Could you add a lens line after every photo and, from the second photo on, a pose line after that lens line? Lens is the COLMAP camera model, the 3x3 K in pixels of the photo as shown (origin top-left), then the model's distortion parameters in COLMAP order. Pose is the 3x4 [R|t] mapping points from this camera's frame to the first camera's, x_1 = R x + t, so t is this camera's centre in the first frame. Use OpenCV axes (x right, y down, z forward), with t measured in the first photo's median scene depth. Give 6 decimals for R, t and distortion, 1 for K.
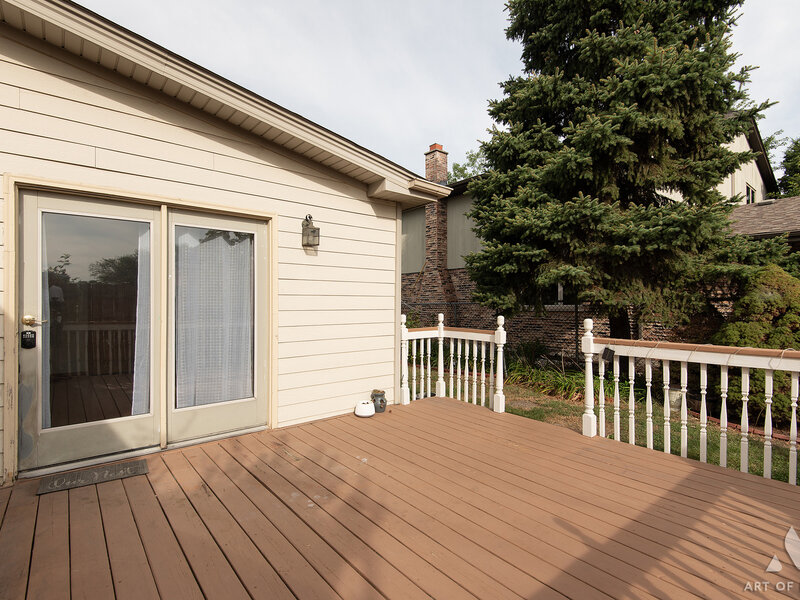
lens RADIAL K [[404.1, 0, 400.2], [0, 404.1, 300.4], [0, 0, 1]] dist [0.011391, -0.004588]
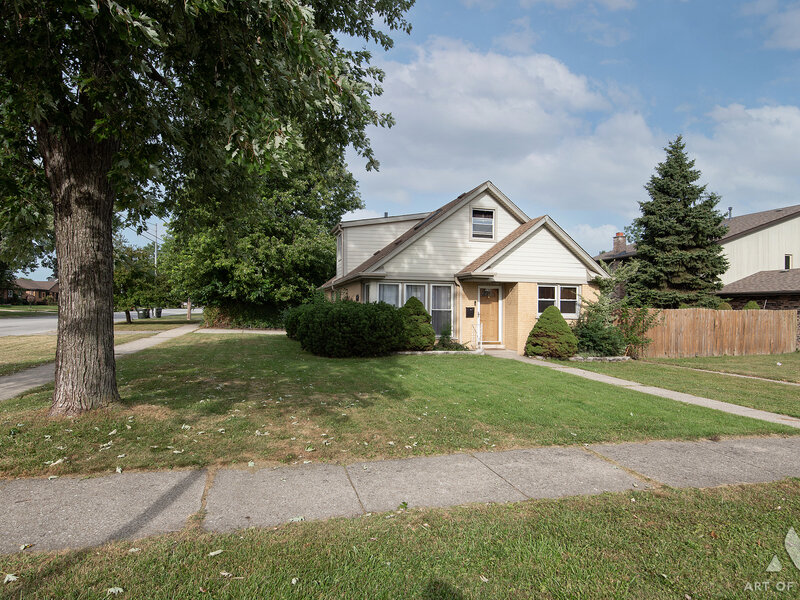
lens RADIAL K [[467.6, 0, 401.0], [0, 467.6, 301.5], [0, 0, 1]] dist [0.032049, 0.000155]
pose [[0.916289, 0.002794, -0.400507, 0.131596], [-0.006839, 0.999939, -0.008670, -0.120974], [0.400459, 0.010683, 0.916252, -5.639565]]
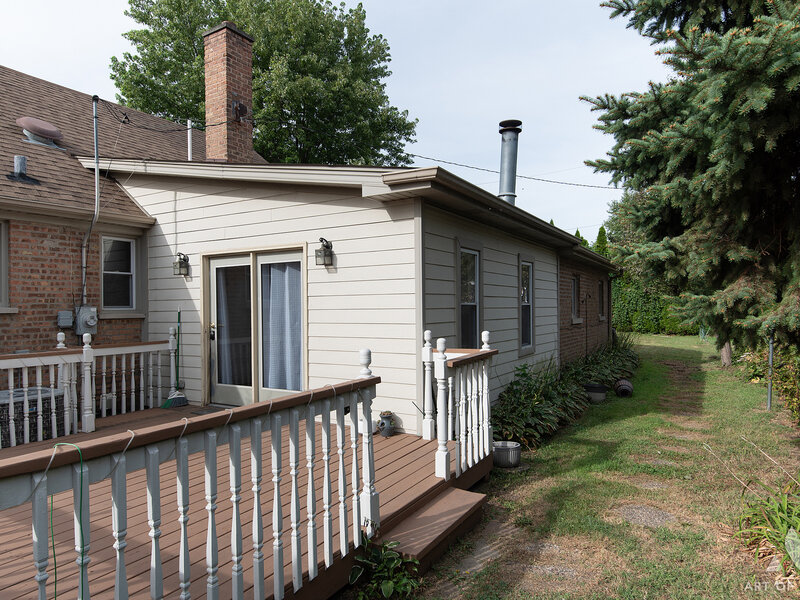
lens RADIAL K [[517.8, 0, 397.7], [0, 517.8, 301.6], [0, 0, 1]] dist [0.024827, -0.029483]
pose [[0.325811, -0.012246, -0.945355, 1.319175], [0.018629, 0.999805, -0.006531, -0.024090], [0.945251, -0.015483, 0.325976, 0.799825]]
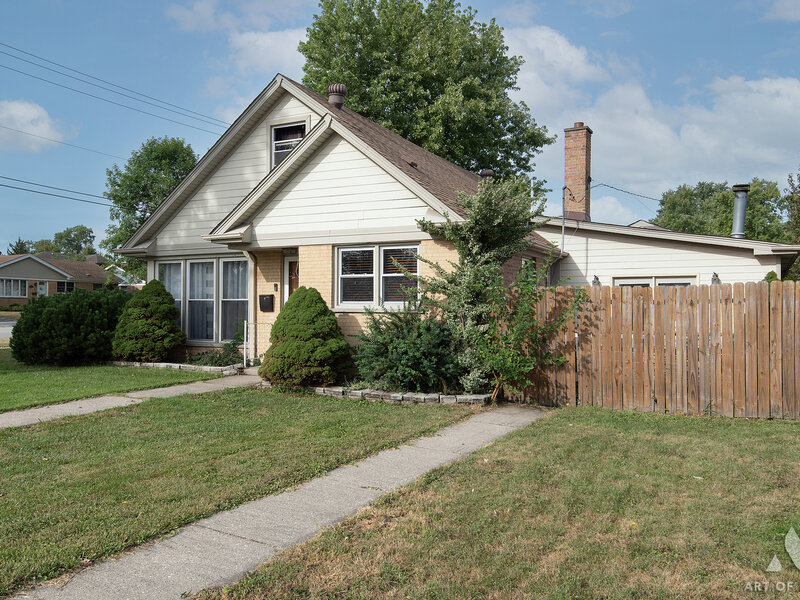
lens RADIAL K [[676.5, 0, 399.6], [0, 676.5, 301.2], [0, 0, 1]] dist [0.031632, -0.005022]
pose [[0.398760, -0.014039, -0.916948, 2.690370], [0.006885, 0.999900, -0.012315, -0.021694], [0.917029, -0.001403, 0.398817, -2.198748]]
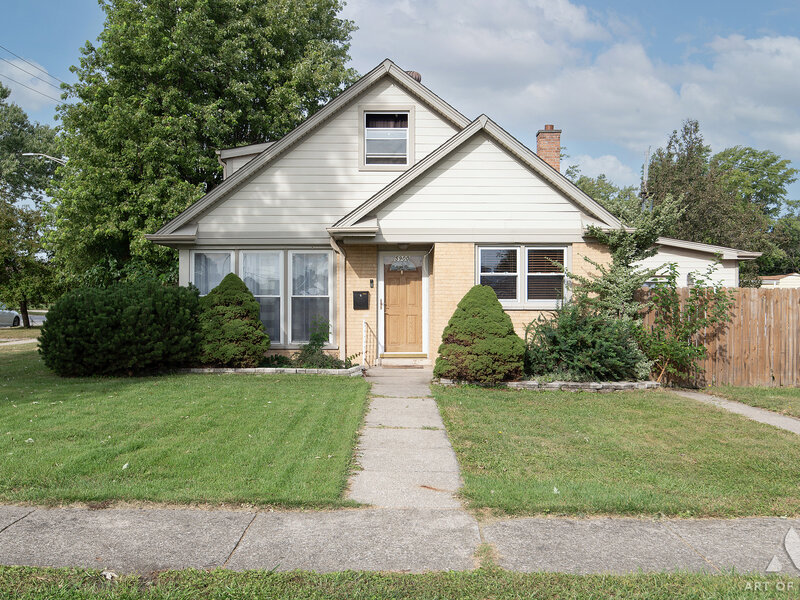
lens RADIAL K [[847.3, 0, 402.9], [0, 847.3, 300.8], [0, 0, 1]] dist [0.028269, 0.000000]
pose [[0.774802, -0.004918, -0.632185, 1.903557], [0.007727, 0.999969, 0.001692, -0.064269], [0.632157, -0.006196, 0.774815, -4.629863]]
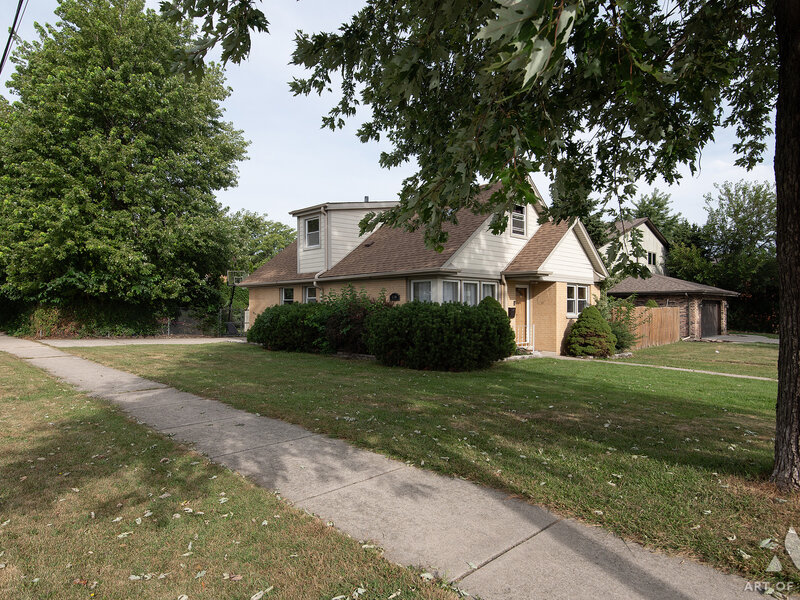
lens RADIAL K [[494.8, 0, 397.6], [0, 494.8, 301.1], [0, 0, 1]] dist [0.005606, 0.000203]
pose [[0.998145, 0.003412, 0.060787, -2.288781], [-0.003203, 0.999989, -0.003545, -0.147526], [-0.060799, 0.003344, 0.998144, -5.649299]]
